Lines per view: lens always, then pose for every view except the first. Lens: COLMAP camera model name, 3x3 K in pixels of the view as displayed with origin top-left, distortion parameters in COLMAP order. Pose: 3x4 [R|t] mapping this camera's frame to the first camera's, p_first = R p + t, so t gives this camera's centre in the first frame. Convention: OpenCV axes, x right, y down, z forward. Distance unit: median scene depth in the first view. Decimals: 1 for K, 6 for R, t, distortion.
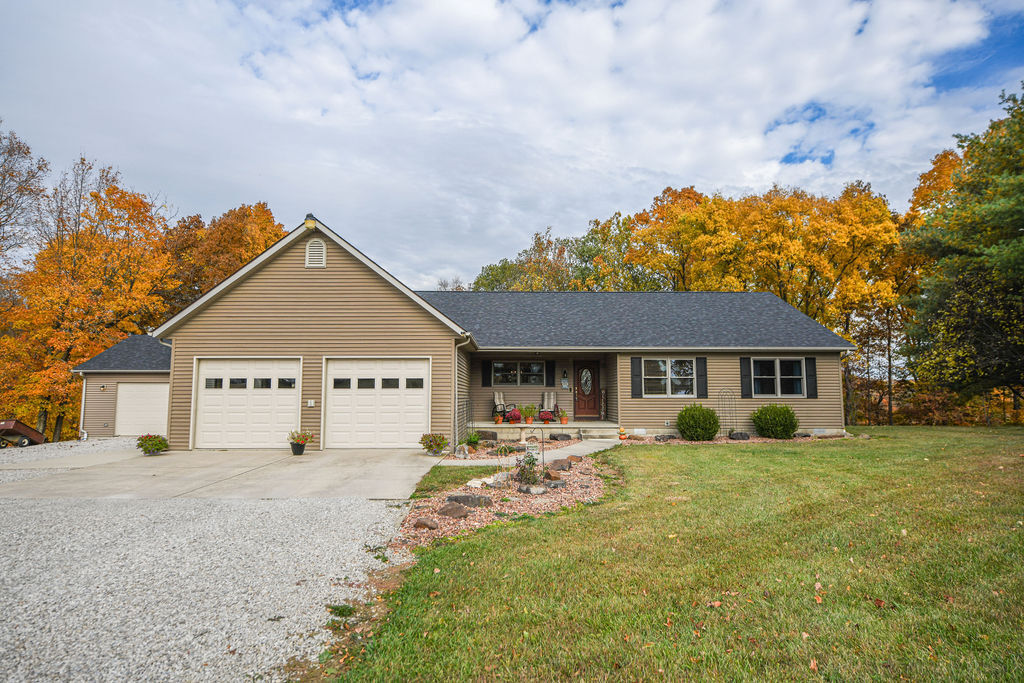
lens RADIAL K [[561.7, 0, 514.3], [0, 561.7, 349.1], [0, 0, 1]] dist [-0.024834, -0.000374]
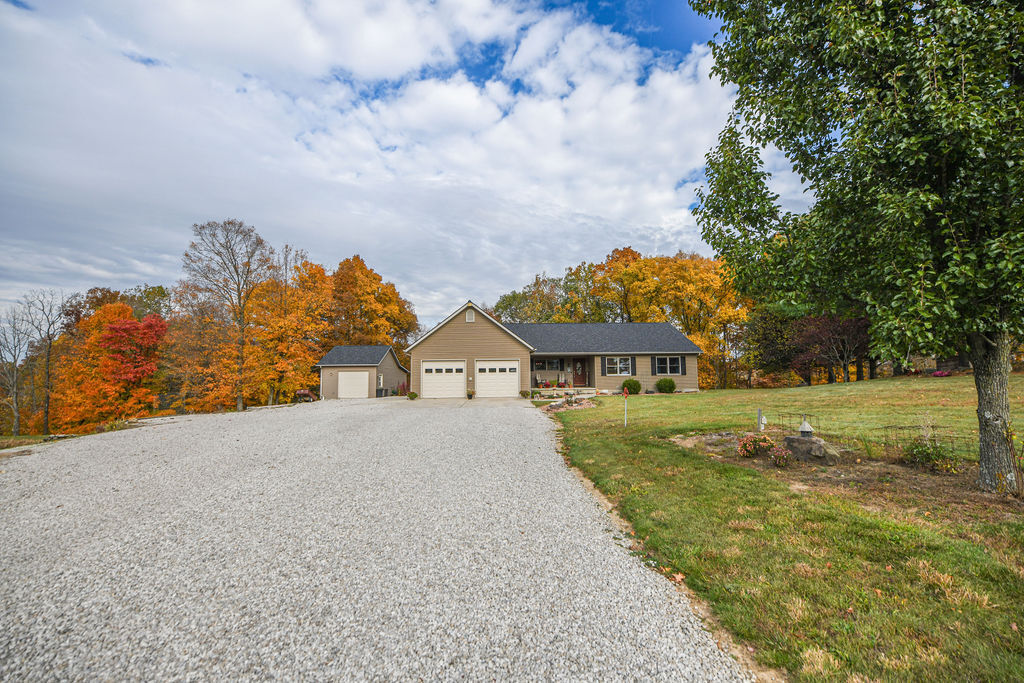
lens RADIAL K [[408.0, 0, 506.9], [0, 408.0, 332.6], [0, 0, 1]] dist [-0.015894, -0.002479]
pose [[0.999951, -0.009297, 0.003446, -0.161902], [0.009392, 0.999548, -0.028543, -0.038780], [-0.003179, 0.028574, 0.999587, -0.588708]]
